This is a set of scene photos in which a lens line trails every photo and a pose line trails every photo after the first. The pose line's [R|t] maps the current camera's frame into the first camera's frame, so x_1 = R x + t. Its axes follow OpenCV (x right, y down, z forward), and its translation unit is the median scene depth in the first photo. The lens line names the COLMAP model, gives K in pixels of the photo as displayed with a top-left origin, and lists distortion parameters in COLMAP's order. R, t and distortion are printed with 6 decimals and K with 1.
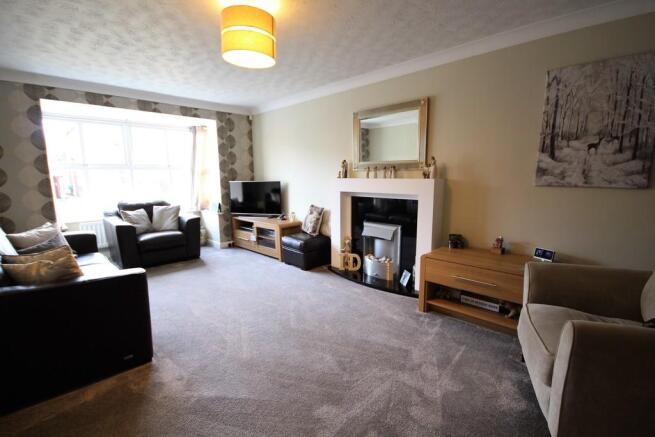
lens RADIAL K [[295.3, 0, 327.5], [0, 295.3, 218.5], [0, 0, 1]] dist [-0.002282, -0.000550]
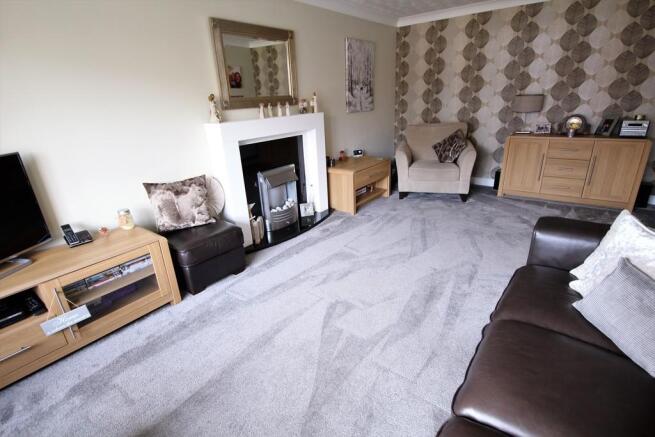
lens RADIAL K [[321.8, 0, 327.5], [0, 321.8, 218.5], [0, 0, 1]] dist [-0.000248, -0.000036]
pose [[-0.101116, -0.336336, 0.936298, -1.192721], [0.204729, 0.913945, 0.350416, -0.231146], [-0.973582, 0.227120, -0.023557, 1.325512]]
